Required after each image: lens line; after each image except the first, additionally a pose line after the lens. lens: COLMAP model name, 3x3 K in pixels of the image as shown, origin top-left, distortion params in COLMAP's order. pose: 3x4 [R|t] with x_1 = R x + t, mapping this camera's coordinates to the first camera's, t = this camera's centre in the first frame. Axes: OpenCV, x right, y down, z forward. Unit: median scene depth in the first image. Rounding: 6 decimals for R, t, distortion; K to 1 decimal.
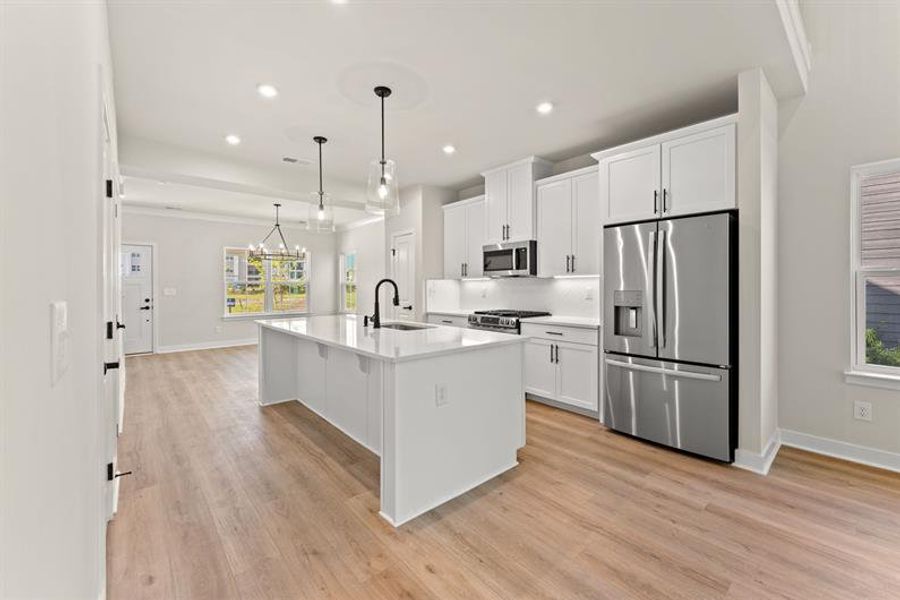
lens RADIAL K [[366.1, 0, 450.5], [0, 366.1, 290.3], [0, 0, 1]] dist [0.002490, 0.000610]
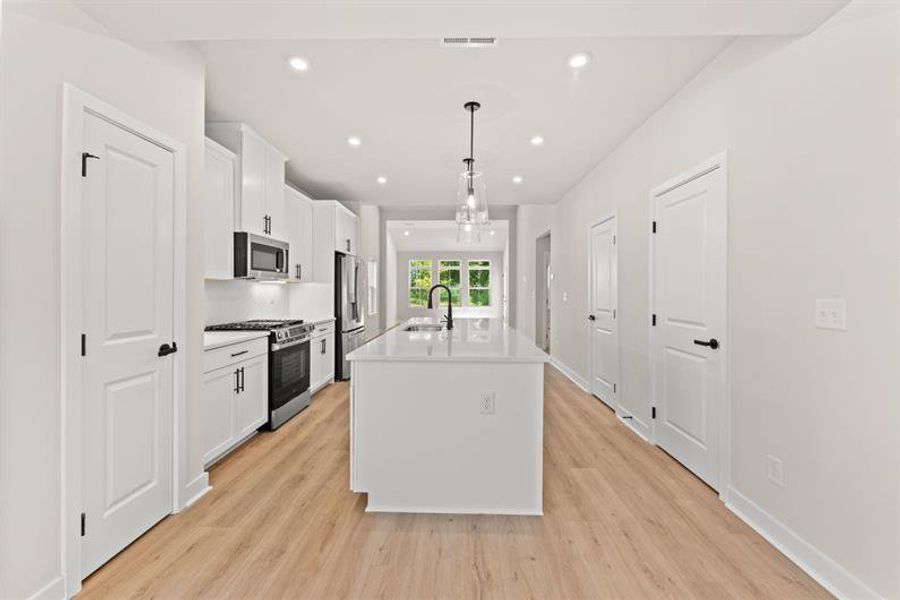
lens RADIAL K [[357.7, 0, 455.4], [0, 357.7, 288.9], [0, 0, 1]] dist [0.001646, 0.000019]
pose [[-0.739454, 0.002014, 0.673204, -0.694609], [0.003045, 0.999995, 0.000354, -0.012874], [-0.673200, 0.002311, -0.739457, 1.307989]]
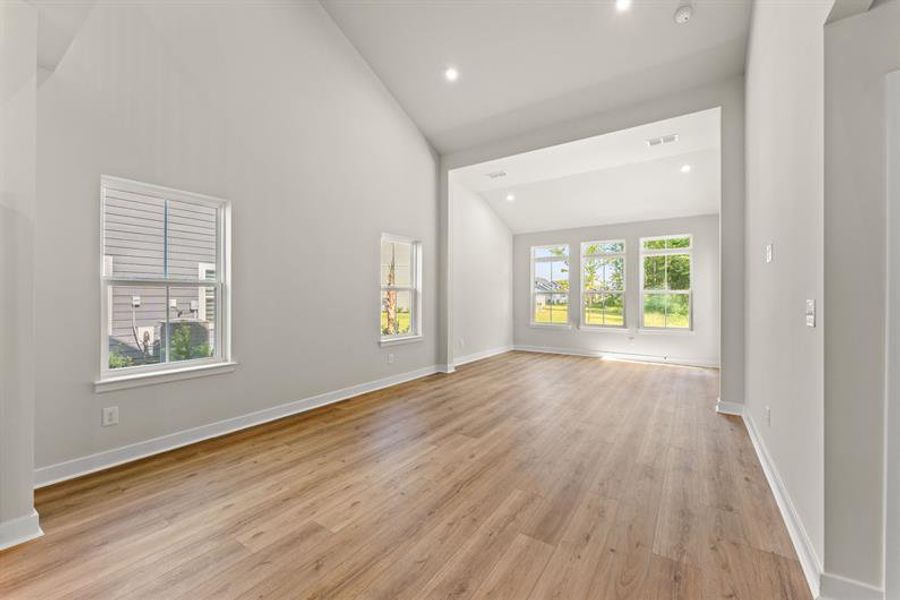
lens RADIAL K [[366.1, 0, 445.2], [0, 366.1, 276.8], [0, 0, 1]] dist [0.002490, 0.000610]
pose [[-0.265147, 0.078970, 0.960969, -0.156039], [0.010060, 0.996813, -0.079140, 0.033514], [-0.964156, -0.011317, -0.265096, 0.403405]]
